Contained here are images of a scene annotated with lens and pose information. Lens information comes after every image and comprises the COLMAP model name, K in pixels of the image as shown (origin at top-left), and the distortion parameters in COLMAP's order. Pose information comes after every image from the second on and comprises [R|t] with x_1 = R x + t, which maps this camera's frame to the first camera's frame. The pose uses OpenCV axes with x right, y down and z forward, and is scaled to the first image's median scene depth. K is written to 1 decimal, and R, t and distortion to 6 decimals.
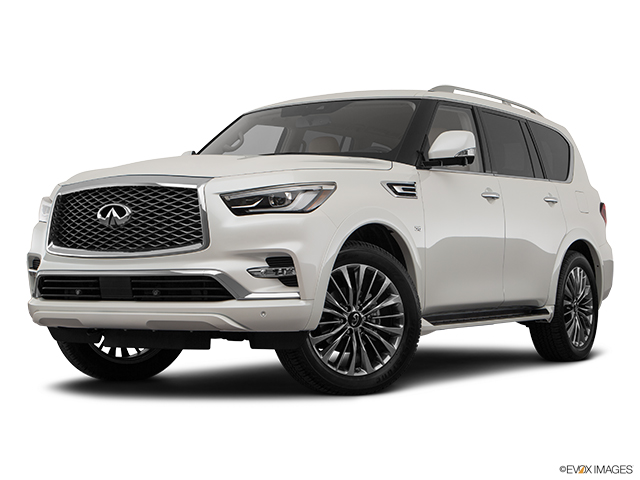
lens RADIAL K [[1156.0, 0, 323.0], [0, 1156.0, 235.9], [0, 0, 1]] dist [0.094531, 0.000000]
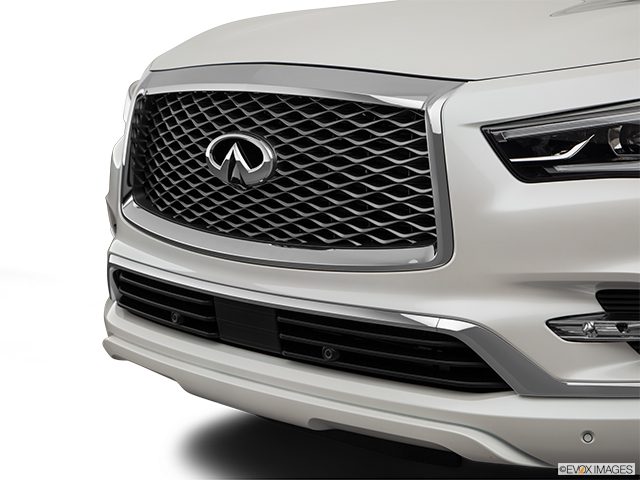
lens RADIAL K [[1458.2, 0, 315.9], [0, 1458.2, 240.9], [0, 0, 1]] dist [0.303887, 0.000000]
pose [[0.968601, 0.033625, -0.246336, -0.017935], [0.010676, 0.984273, 0.176332, -0.082192], [0.248391, -0.173425, 0.953009, 0.476865]]
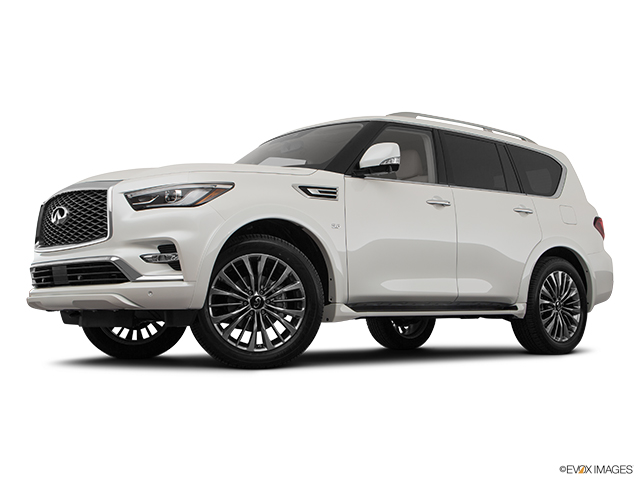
lens RADIAL K [[812.6, 0, 316.2], [0, 812.6, 241.5], [0, 0, 1]] dist [0.053404, 0.000000]
pose [[0.958472, -0.023078, -0.284252, 0.318740], [0.008035, 0.998510, -0.053974, 0.056893], [0.285074, 0.049448, 0.957229, 0.247545]]
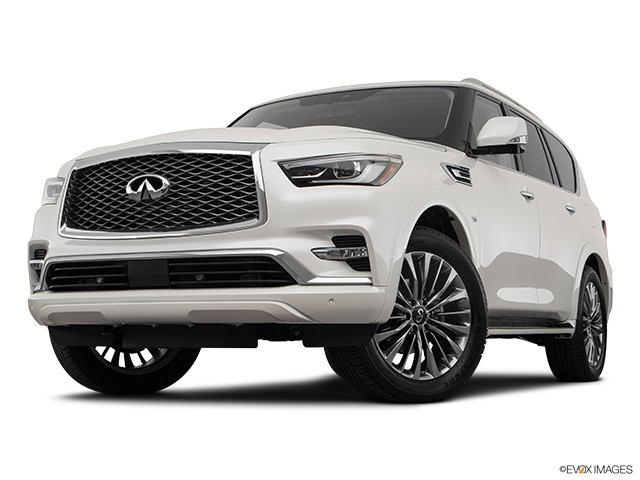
lens RADIAL K [[1068.4, 0, 315.0], [0, 1068.4, 239.7], [0, 0, 1]] dist [0.085736, 0.000000]
pose [[0.995801, 0.011195, 0.090861, -0.126412], [-0.006190, 0.998457, -0.055176, 0.061279], [-0.091339, 0.054382, 0.994334, 0.206997]]
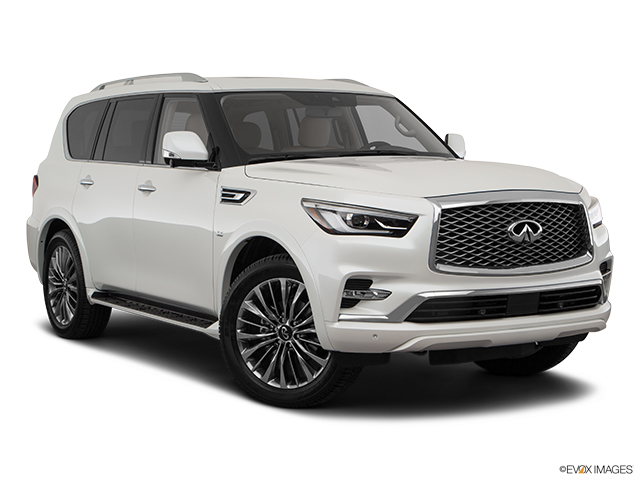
lens RADIAL K [[1156.0, 0, 319.3], [0, 1156.0, 239.6], [0, 0, 1]] dist [0.094531, 0.000000]
pose [[0.443624, -0.054769, 0.894538, -1.124896], [-0.025799, 0.996937, 0.073833, -0.078280], [-0.895842, -0.055832, 0.440852, 0.706902]]
